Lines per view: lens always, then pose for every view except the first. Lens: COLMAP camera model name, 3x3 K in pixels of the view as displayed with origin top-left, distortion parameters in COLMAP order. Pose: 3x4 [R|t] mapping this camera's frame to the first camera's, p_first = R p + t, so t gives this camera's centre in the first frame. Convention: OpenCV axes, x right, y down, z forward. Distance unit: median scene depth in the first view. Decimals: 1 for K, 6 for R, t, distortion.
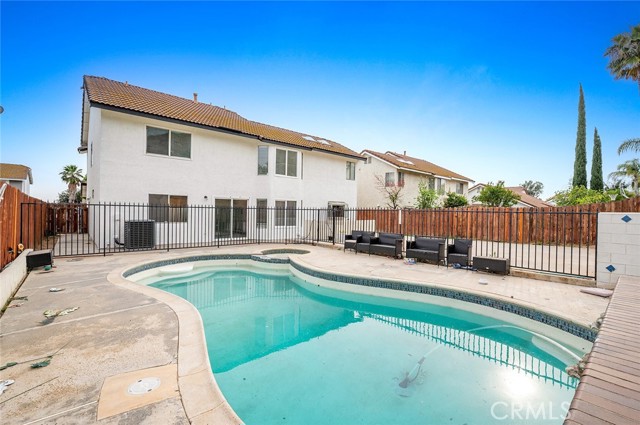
lens RADIAL K [[290.2, 0, 319.7], [0, 290.2, 212.1], [0, 0, 1]] dist [-0.021587, 0.000544]
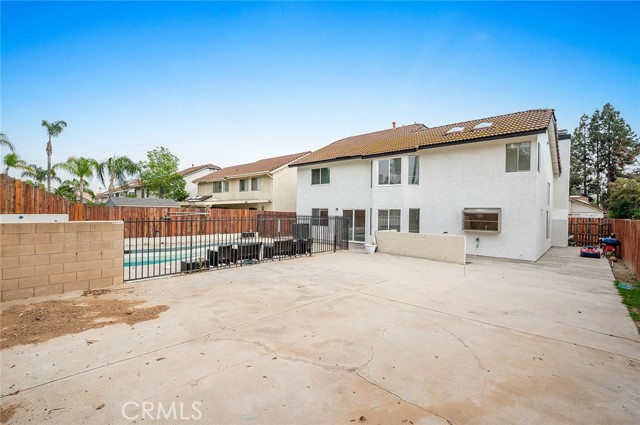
lens RADIAL K [[290.2, 0, 320.4], [0, 290.2, 212.9], [0, 0, 1]] dist [-0.021587, 0.000544]
pose [[0.098182, -0.012661, -0.995088, 0.977009], [-0.016006, 0.999770, -0.014300, -0.011346], [0.995040, 0.017331, 0.097956, 0.765864]]
